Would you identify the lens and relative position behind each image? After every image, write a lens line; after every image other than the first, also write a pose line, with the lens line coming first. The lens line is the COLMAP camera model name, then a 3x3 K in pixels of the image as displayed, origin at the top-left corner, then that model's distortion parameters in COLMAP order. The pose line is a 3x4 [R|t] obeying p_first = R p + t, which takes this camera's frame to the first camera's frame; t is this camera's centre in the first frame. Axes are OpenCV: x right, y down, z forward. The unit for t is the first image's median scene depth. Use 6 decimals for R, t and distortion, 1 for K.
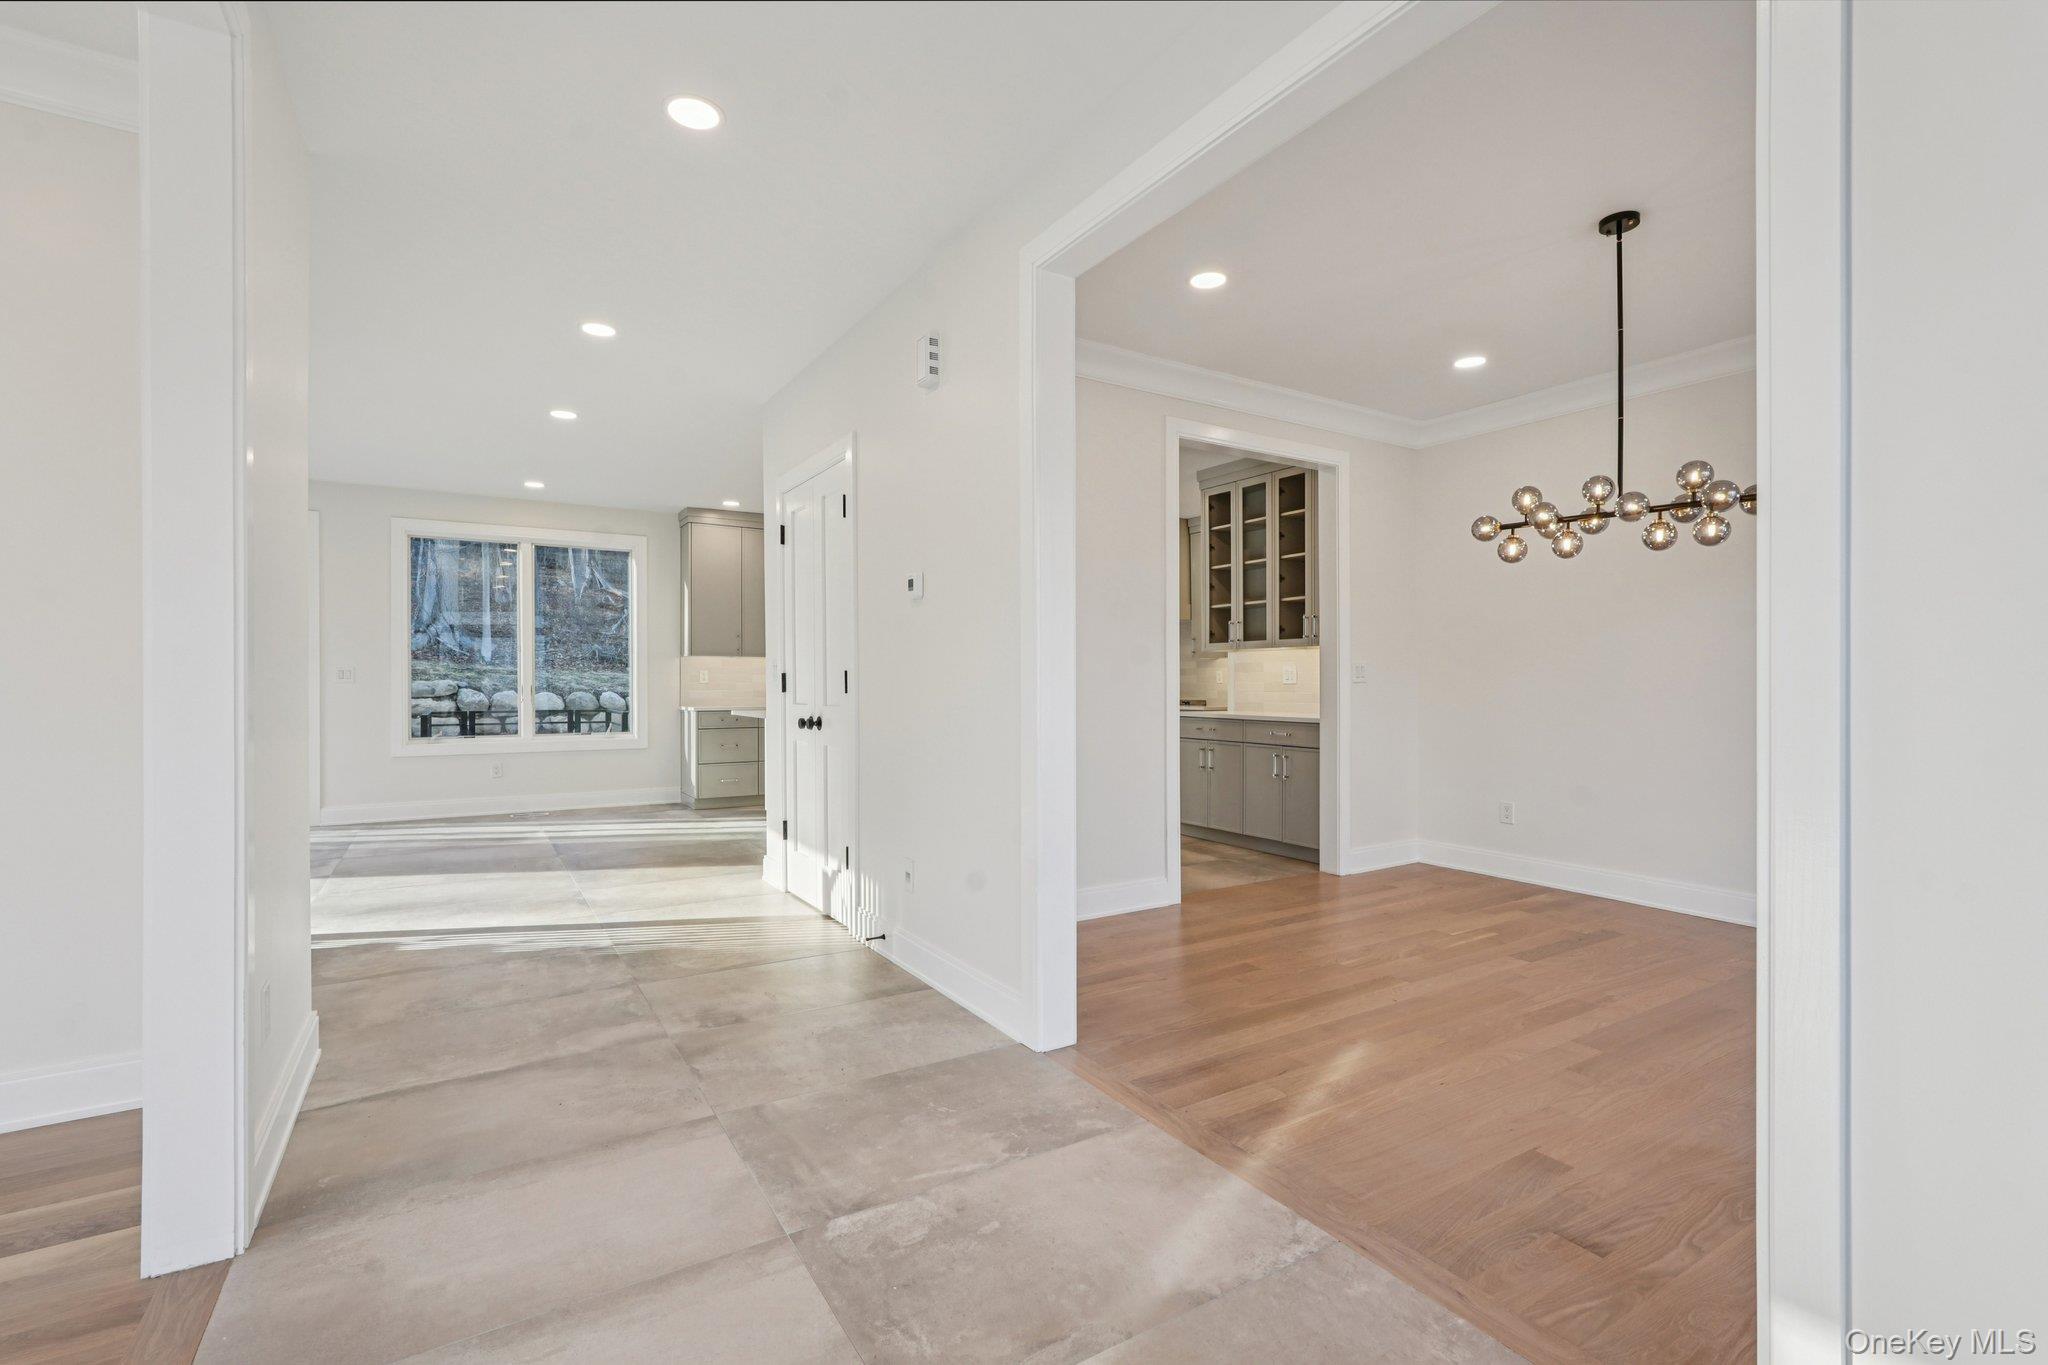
lens RADIAL K [[914.3, 0, 1015.2], [0, 914.3, 681.5], [0, 0, 1]] dist [-0.010617, 0.005110]
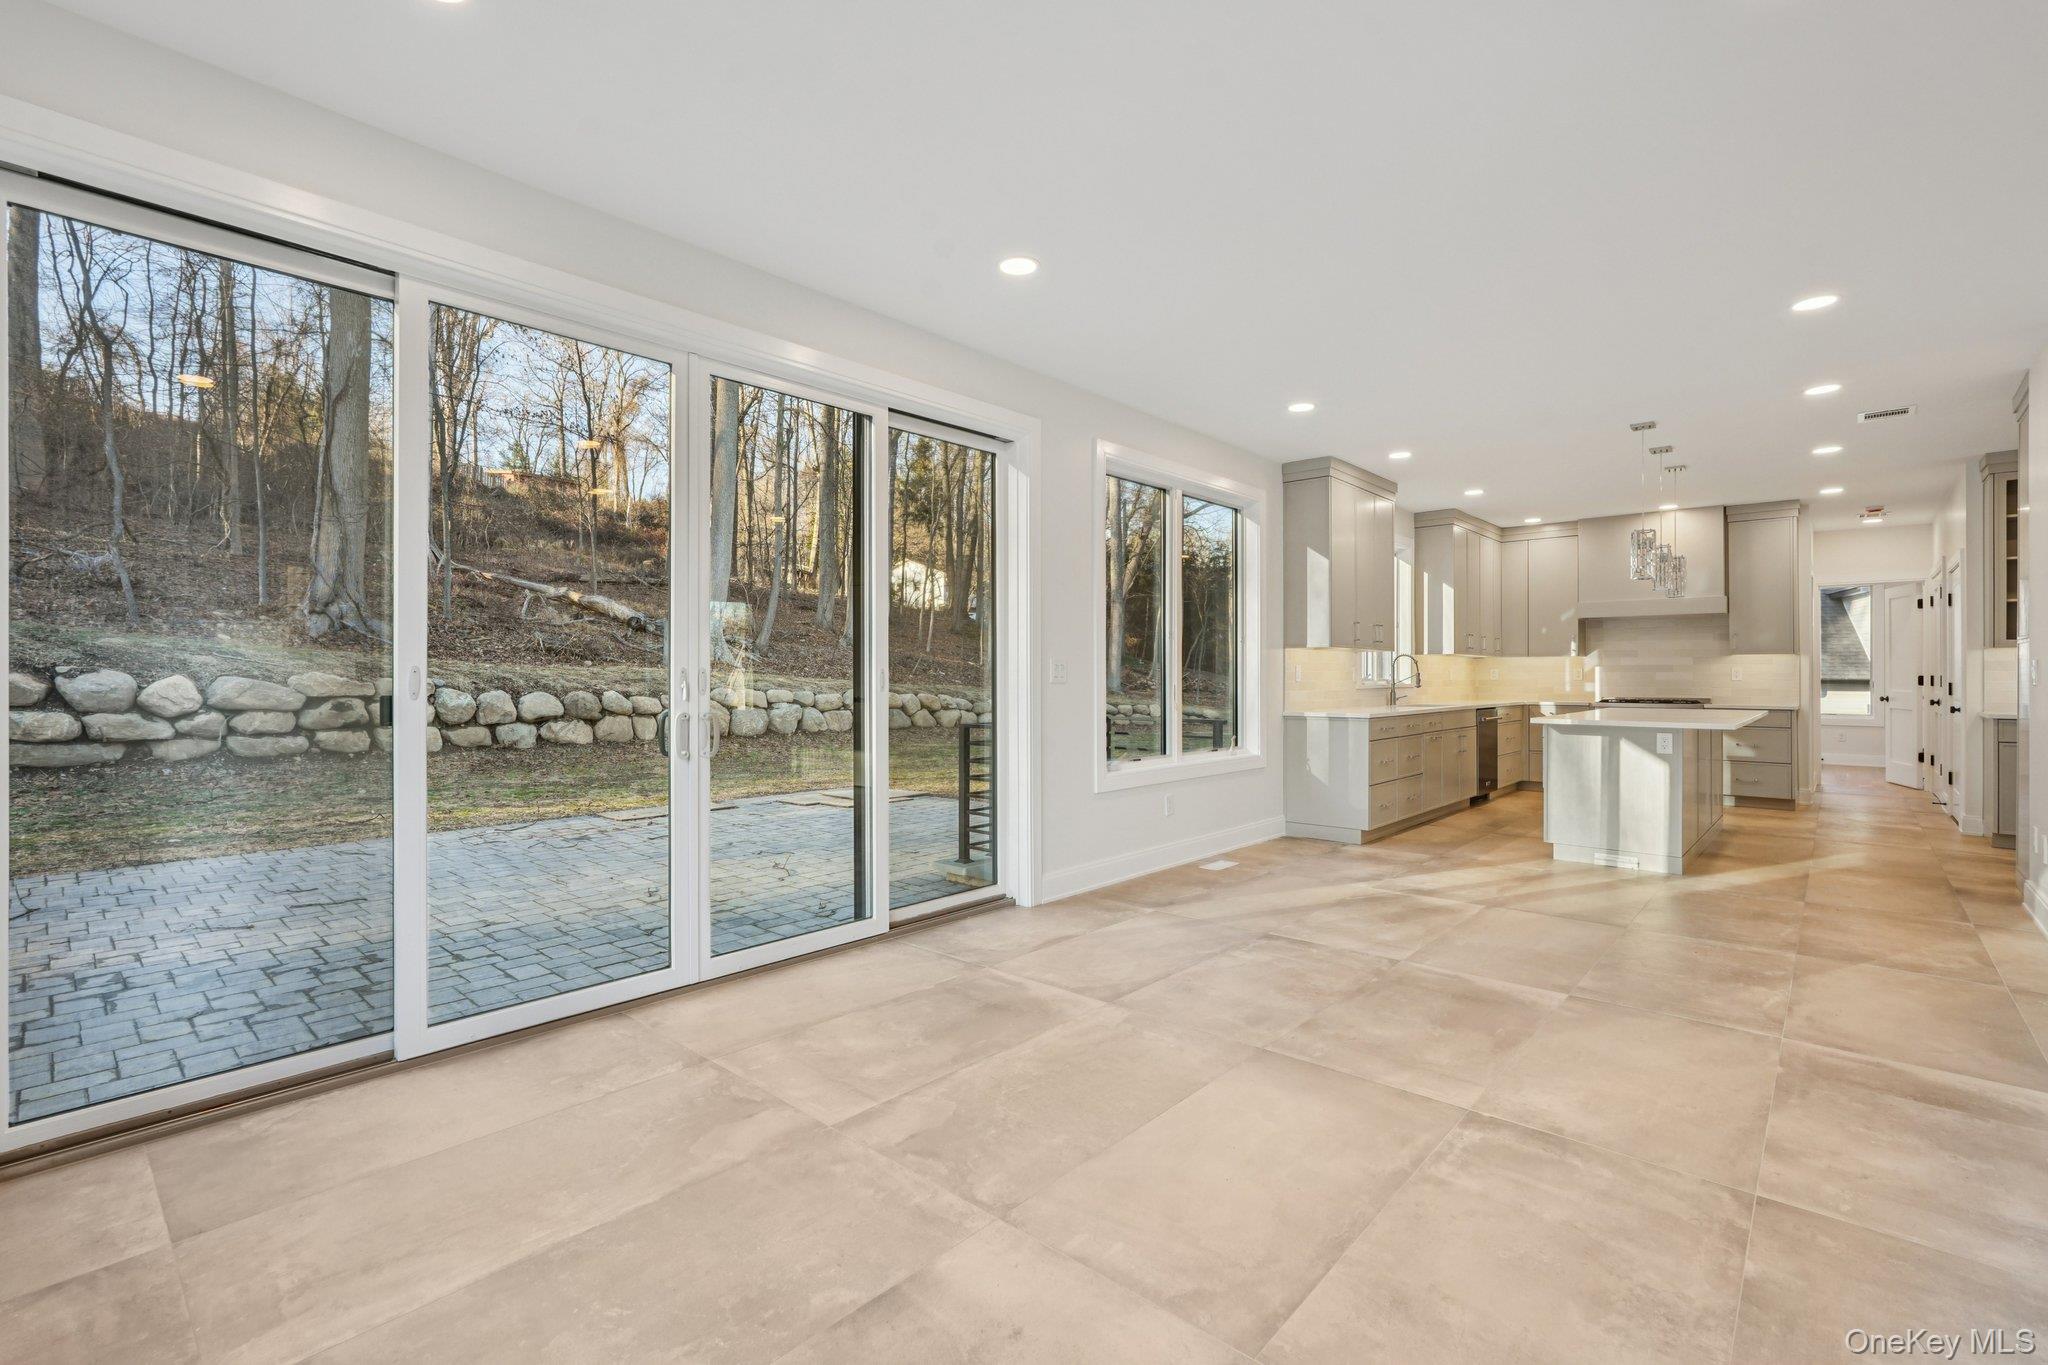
lens RADIAL K [[914.3, 0, 1035.6], [0, 914.3, 670.8], [0, 0, 1]] dist [-0.010617, 0.005110]
pose [[0.959982, -0.000310, 0.280063, -2.405460], [0.001540, 0.999990, -0.004169, -0.019237], [-0.280059, 0.004434, 0.959973, 1.026886]]
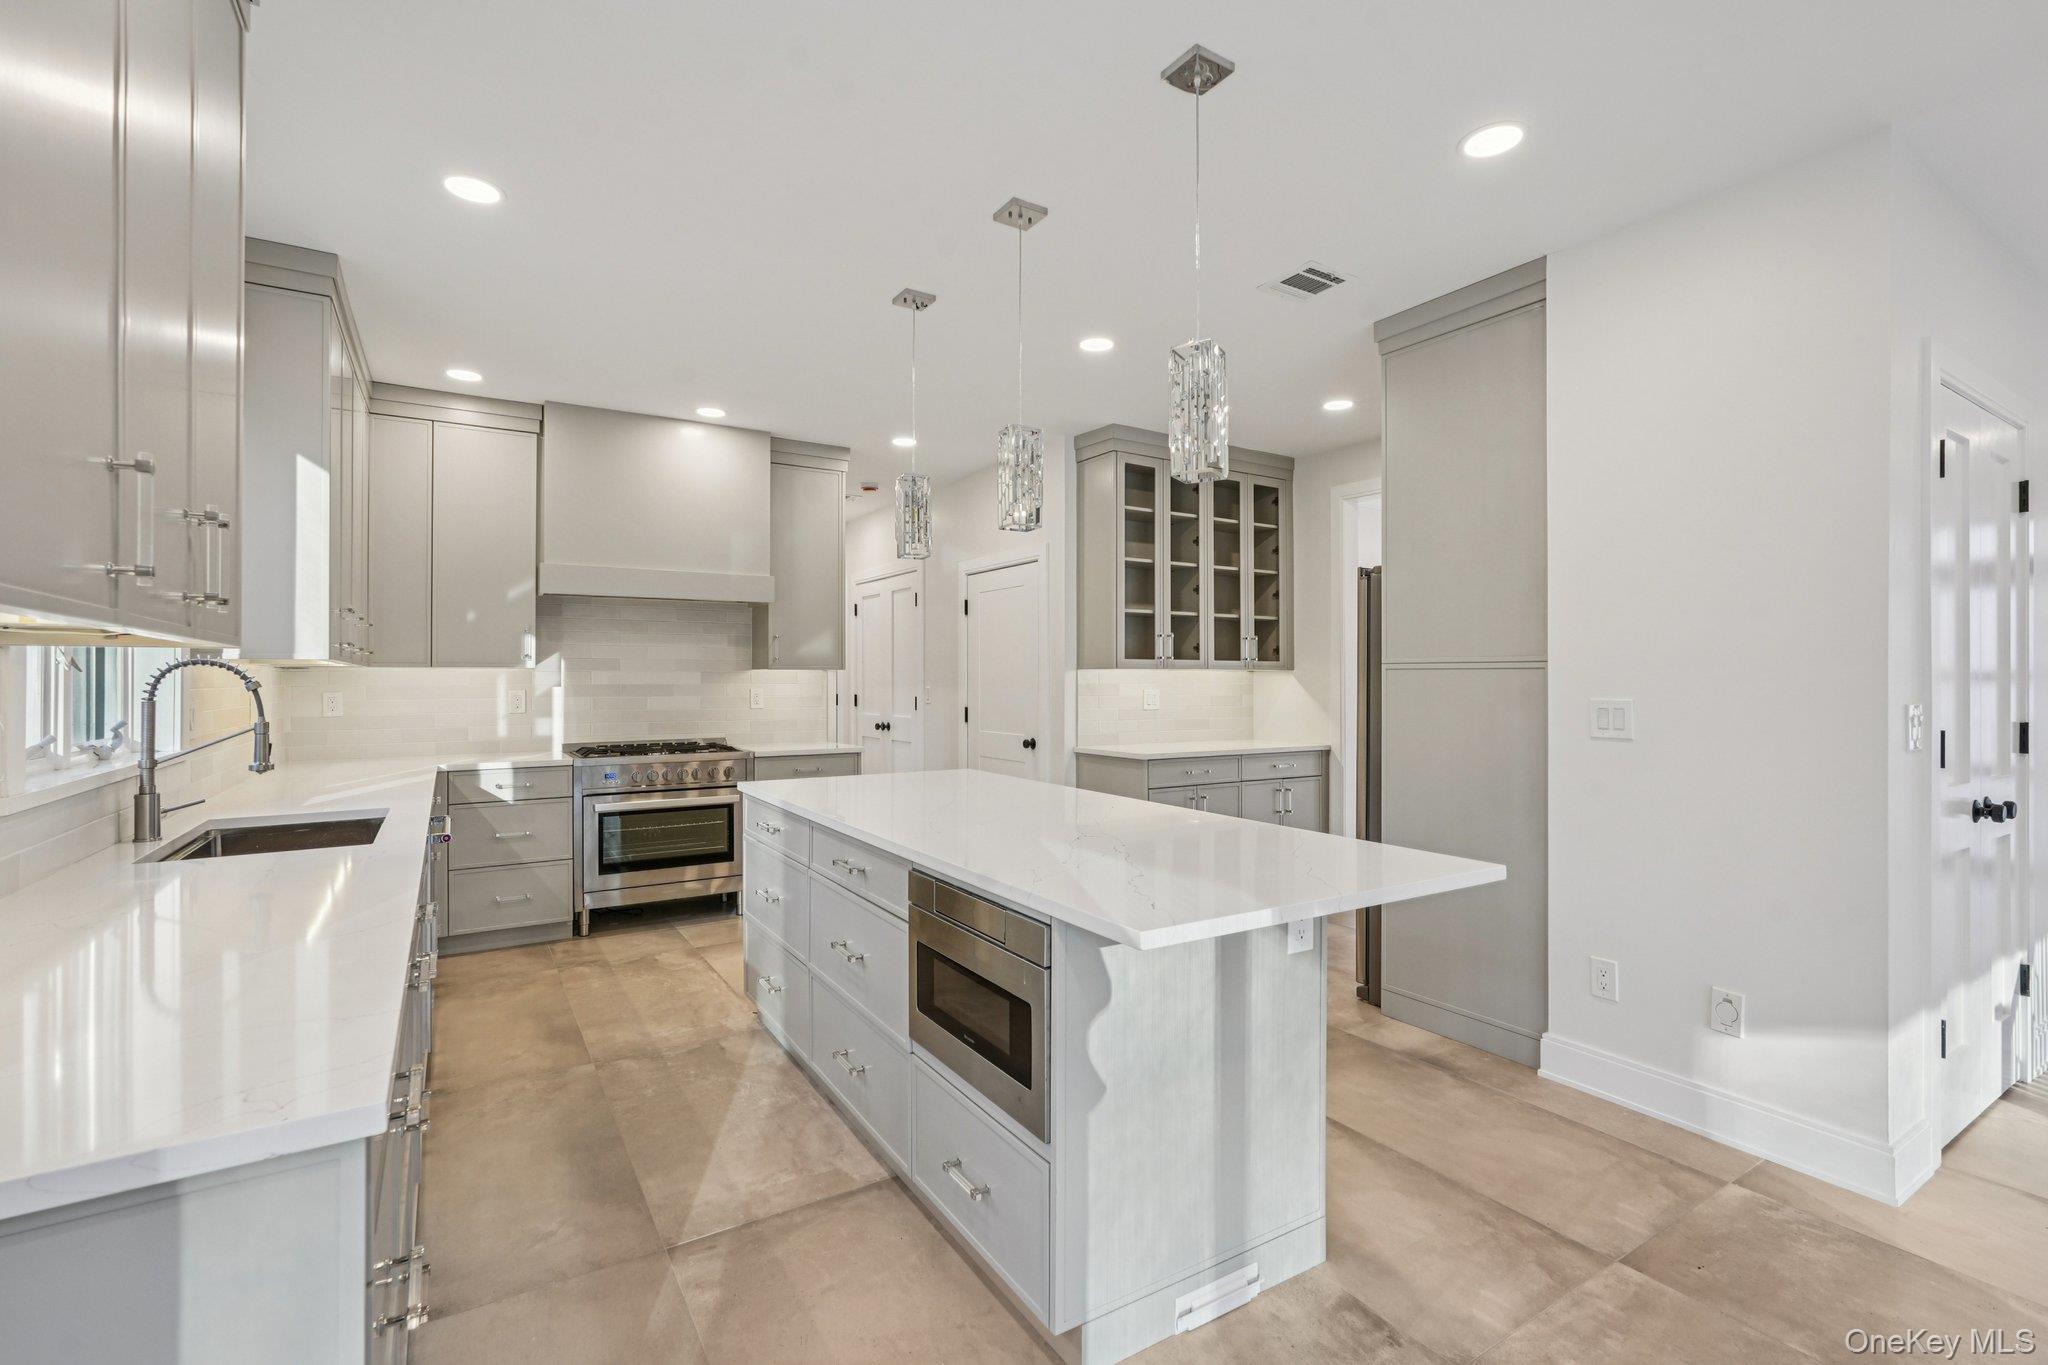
lens RADIAL K [[914.3, 0, 1010.7], [0, 914.3, 681.2], [0, 0, 1]] dist [-0.010617, 0.005110]
pose [[0.002485, -0.001431, 0.999996, -1.331613], [-0.002955, 0.999995, 0.001438, -0.059373], [-0.999993, -0.002959, 0.002481, 2.688288]]
